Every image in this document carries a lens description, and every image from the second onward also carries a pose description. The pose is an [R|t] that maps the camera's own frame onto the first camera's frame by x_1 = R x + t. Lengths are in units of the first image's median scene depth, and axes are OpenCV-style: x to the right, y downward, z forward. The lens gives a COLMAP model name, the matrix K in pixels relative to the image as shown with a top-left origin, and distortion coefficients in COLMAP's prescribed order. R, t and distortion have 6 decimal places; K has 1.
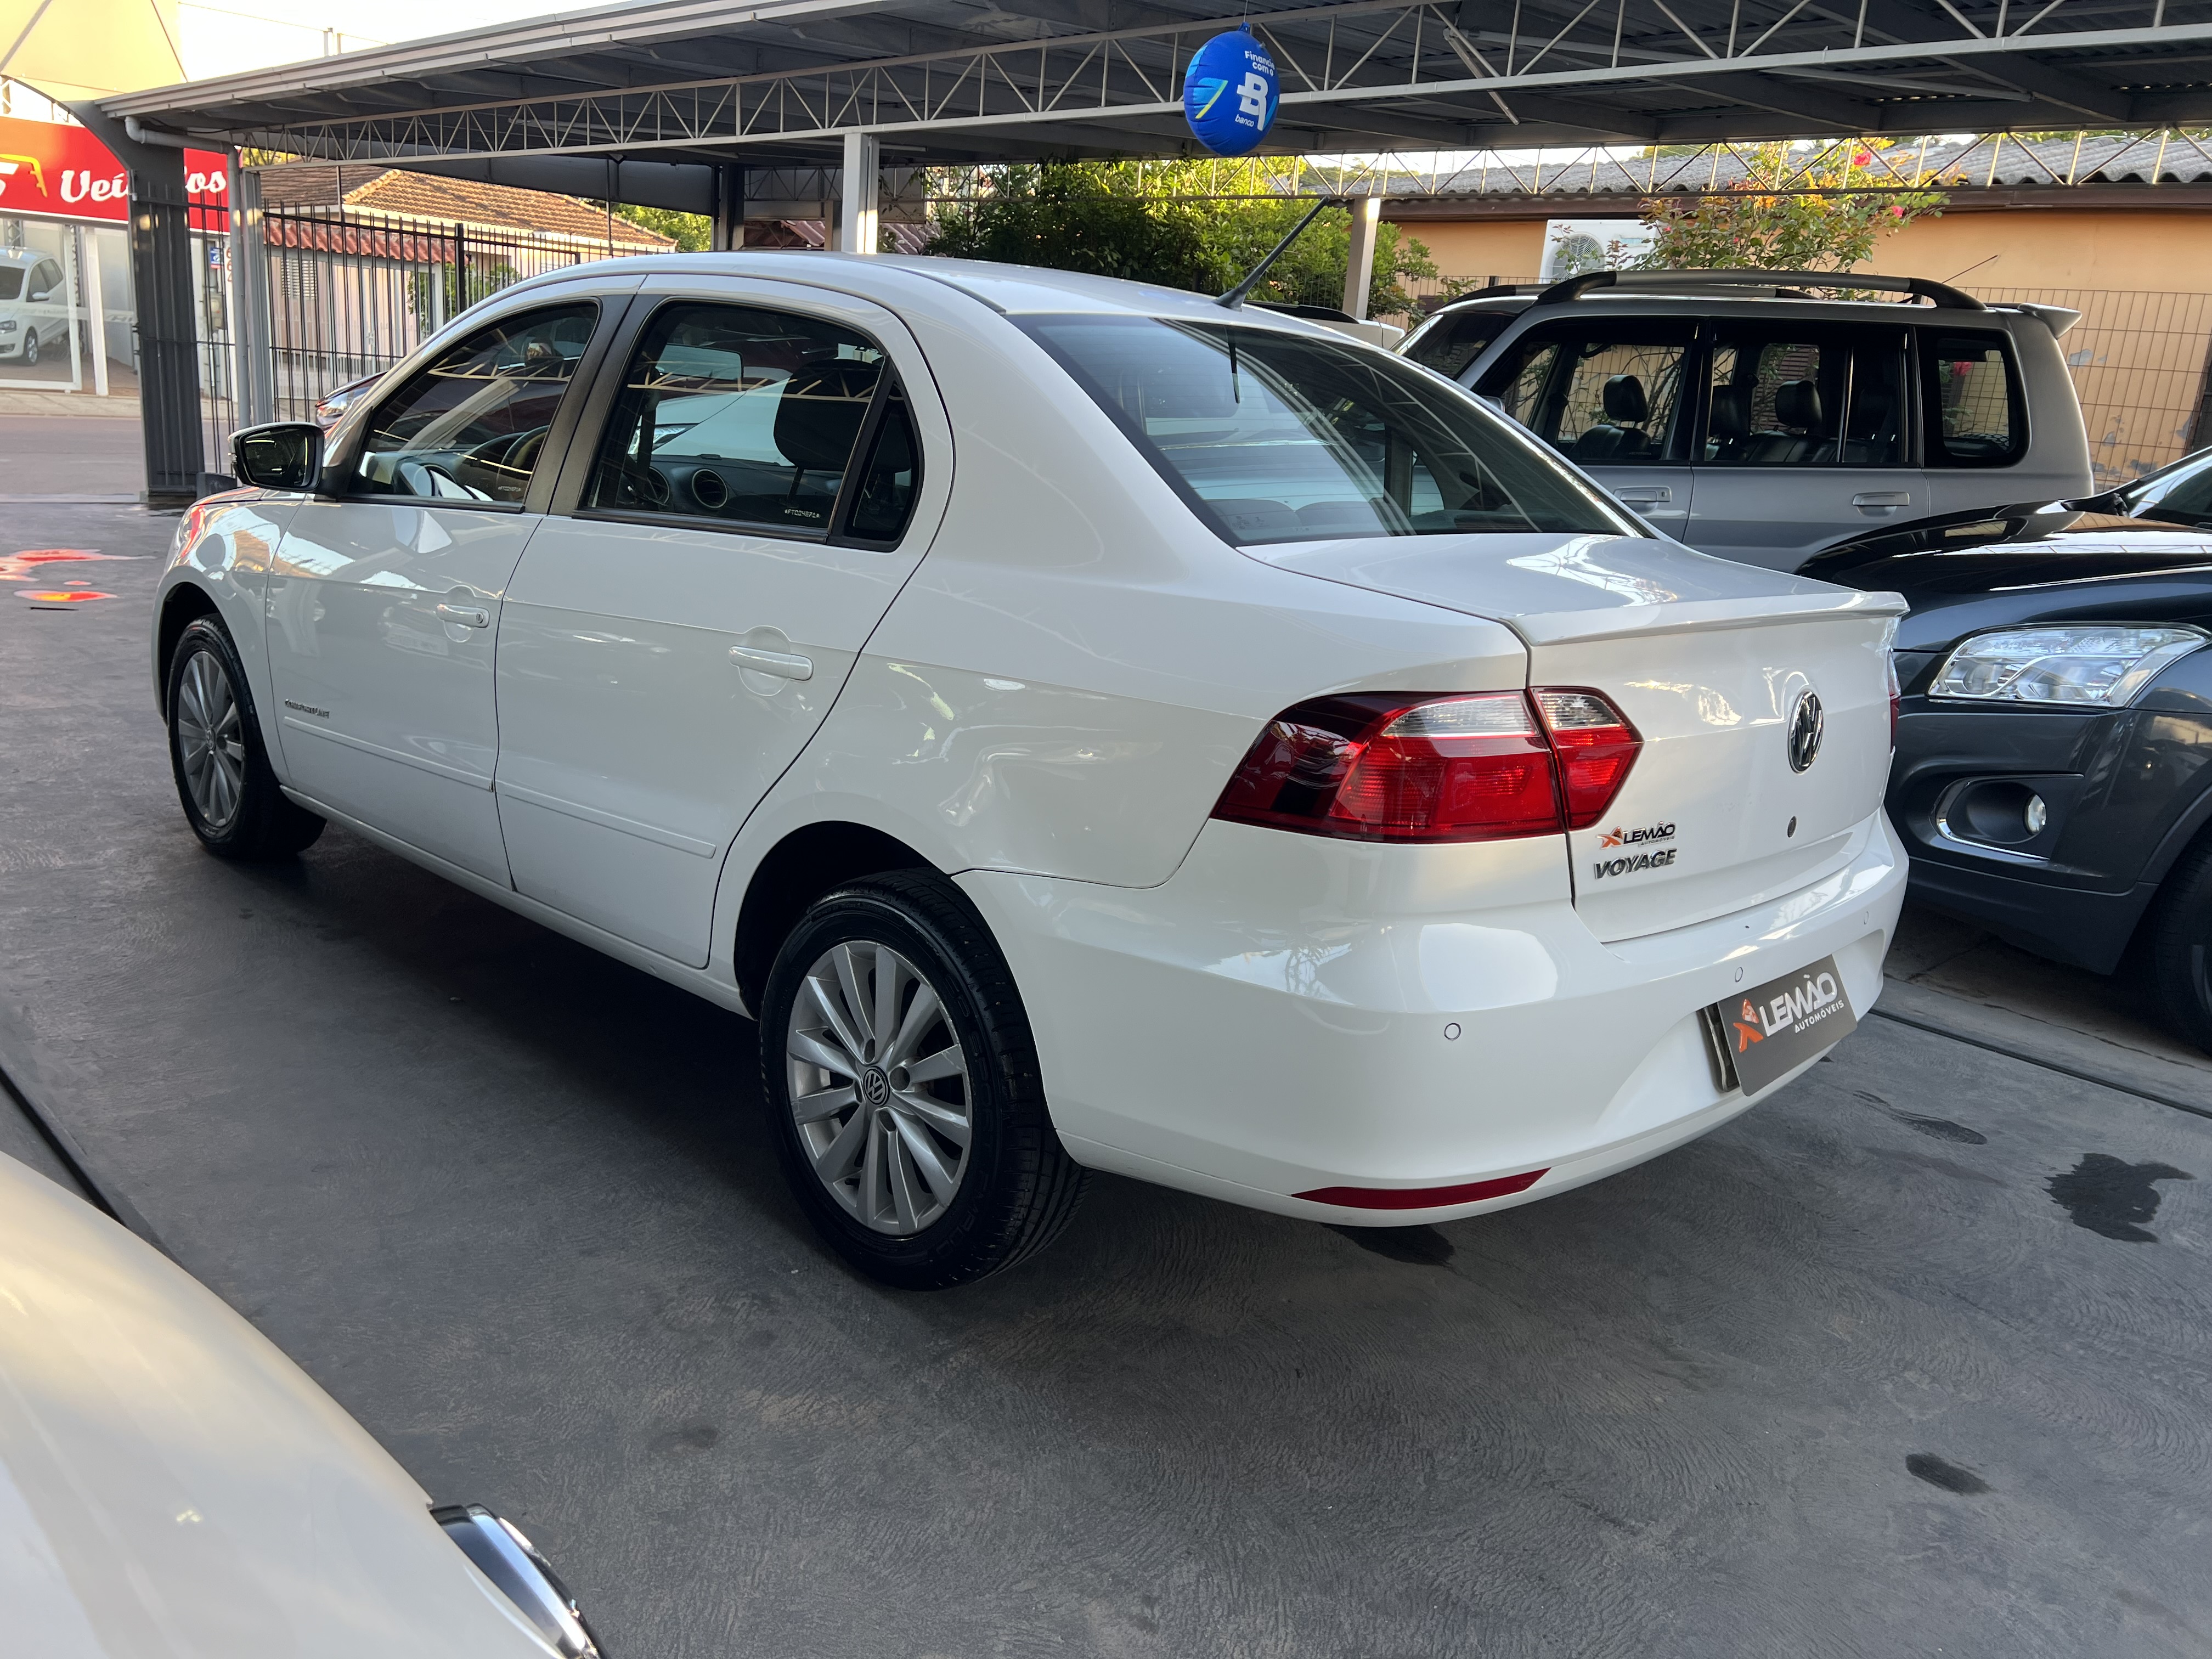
lens RADIAL K [[1651.7, 0, 1106.0], [0, 1651.7, 829.5], [0, 0, 1]] dist [0.072114, -0.082184]
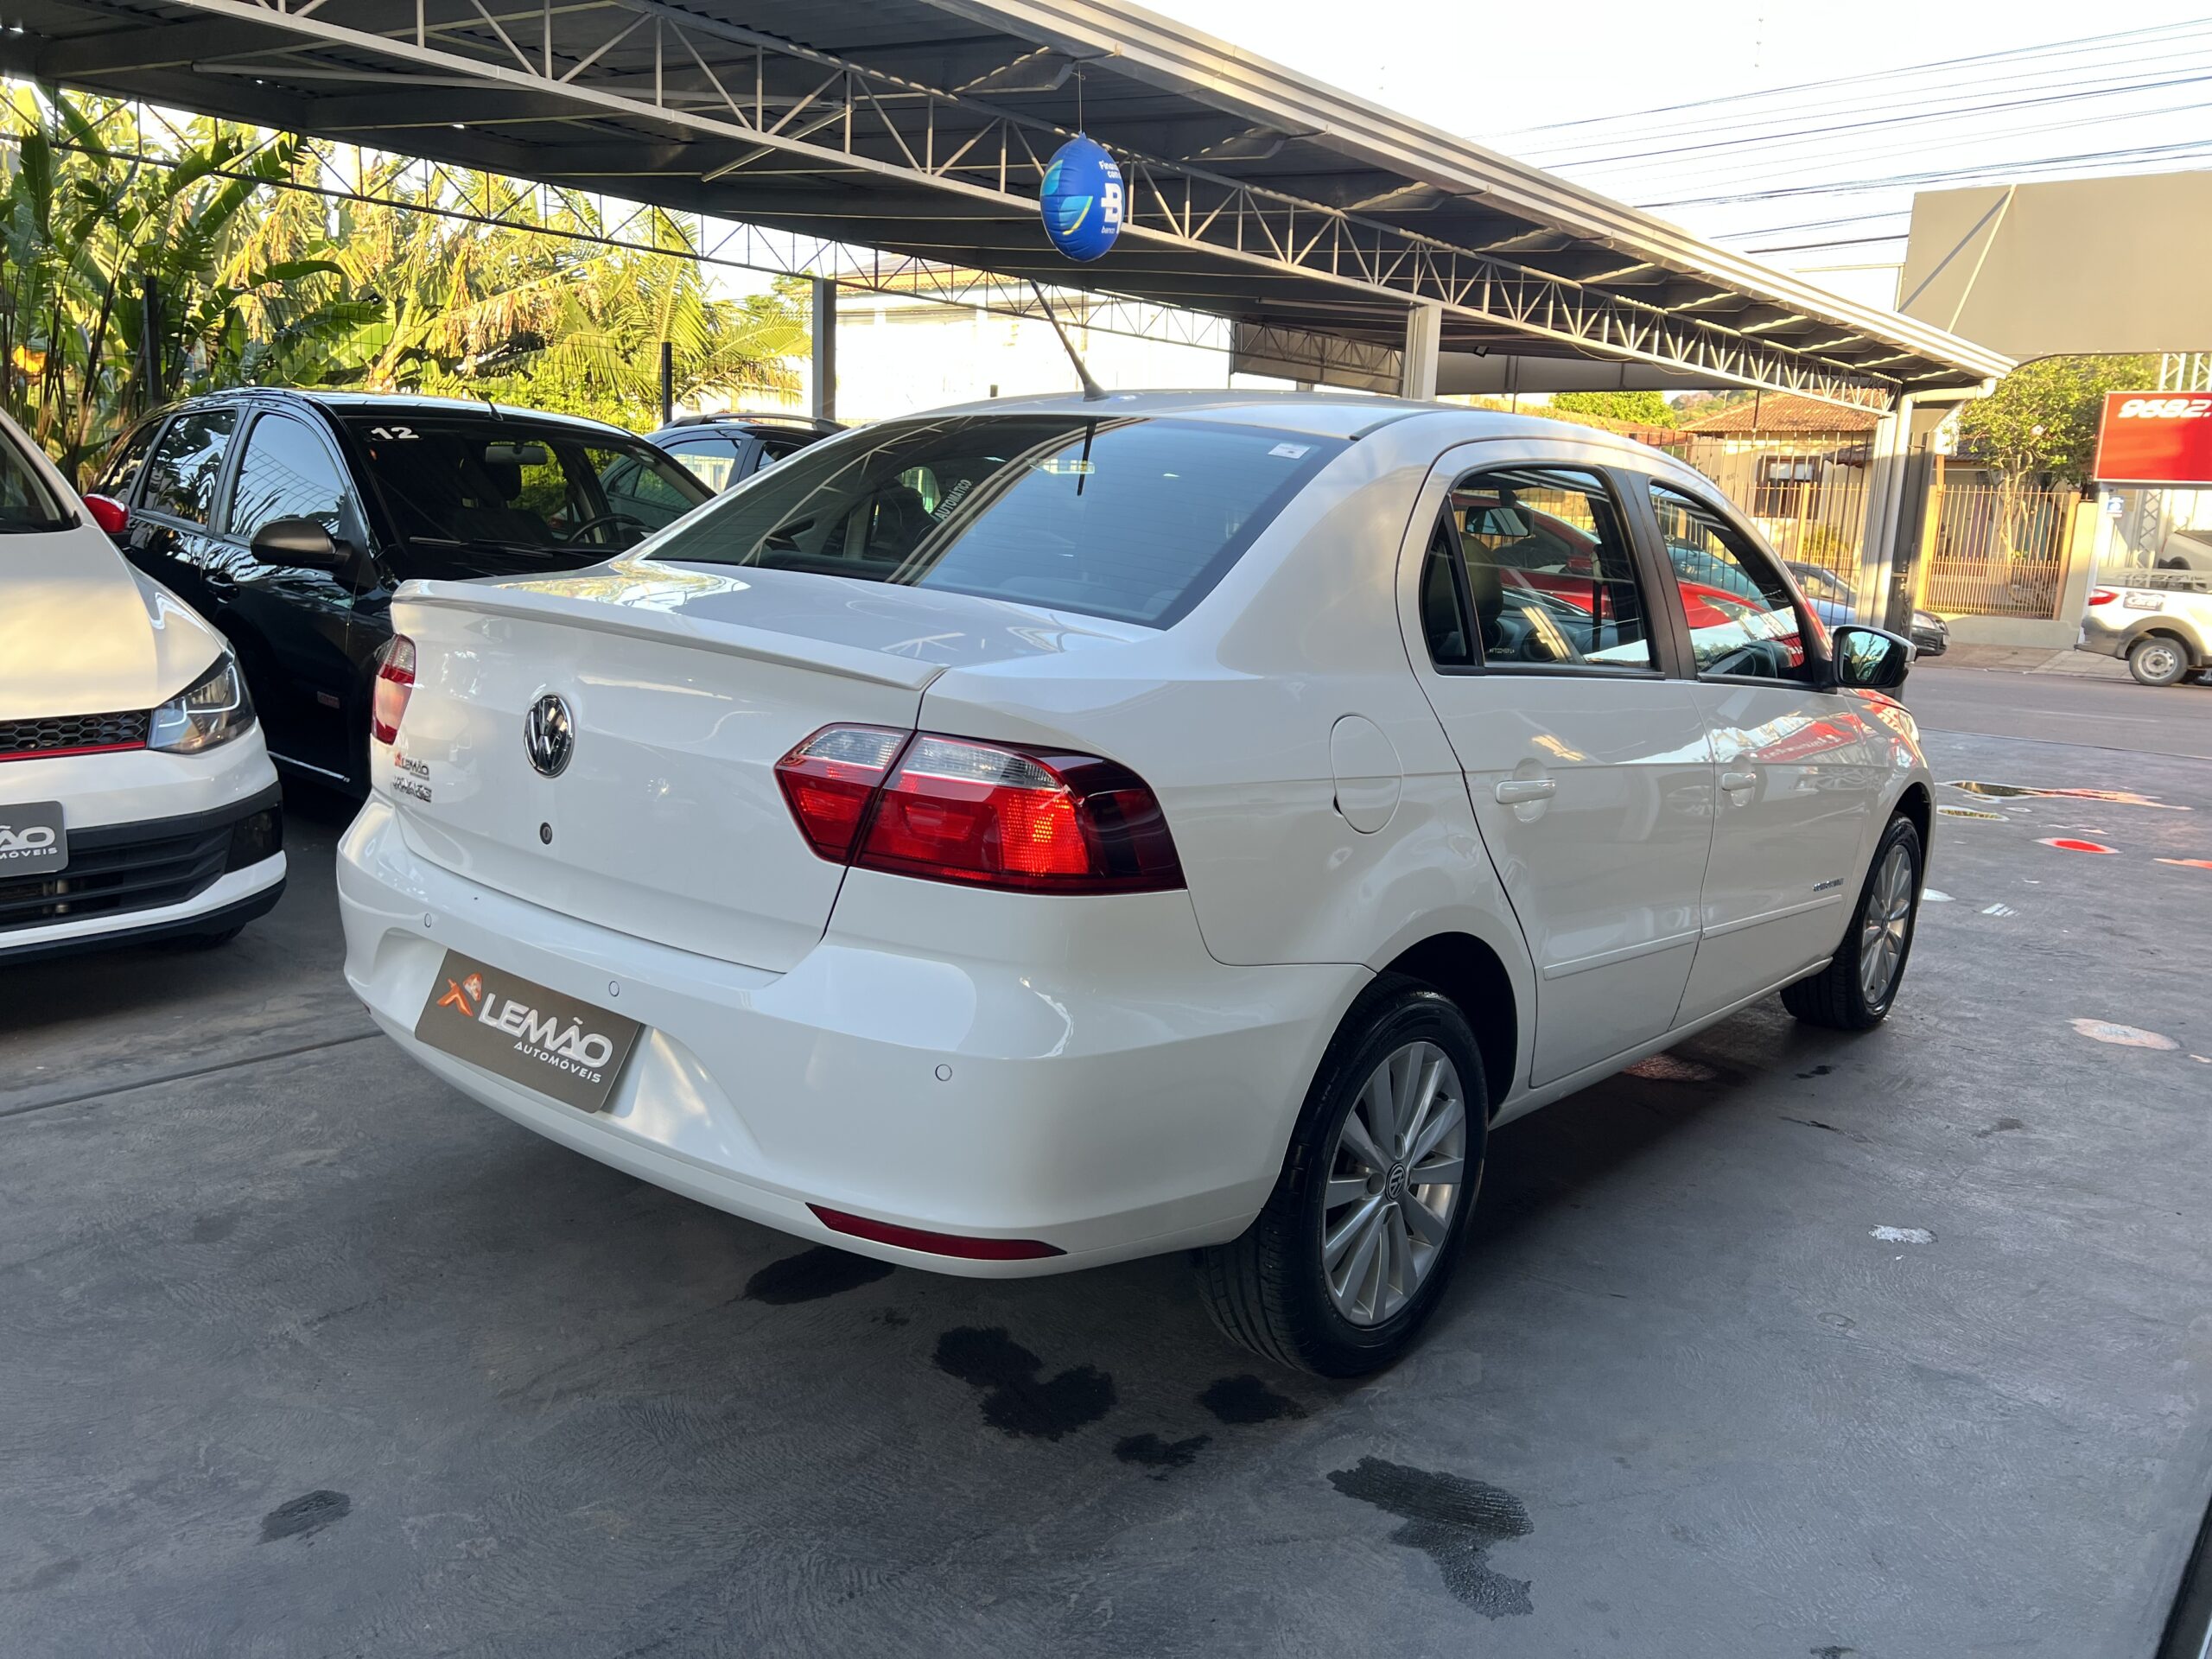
lens RADIAL K [[1651.7, 0, 1106.0], [0, 1651.7, 829.5], [0, 0, 1]] dist [0.072114, -0.082184]
pose [[0.082127, 0.111260, -0.990392, 1.340009], [-0.296705, 0.951418, 0.082277, -0.173953], [0.951431, 0.287097, 0.111149, 1.145823]]
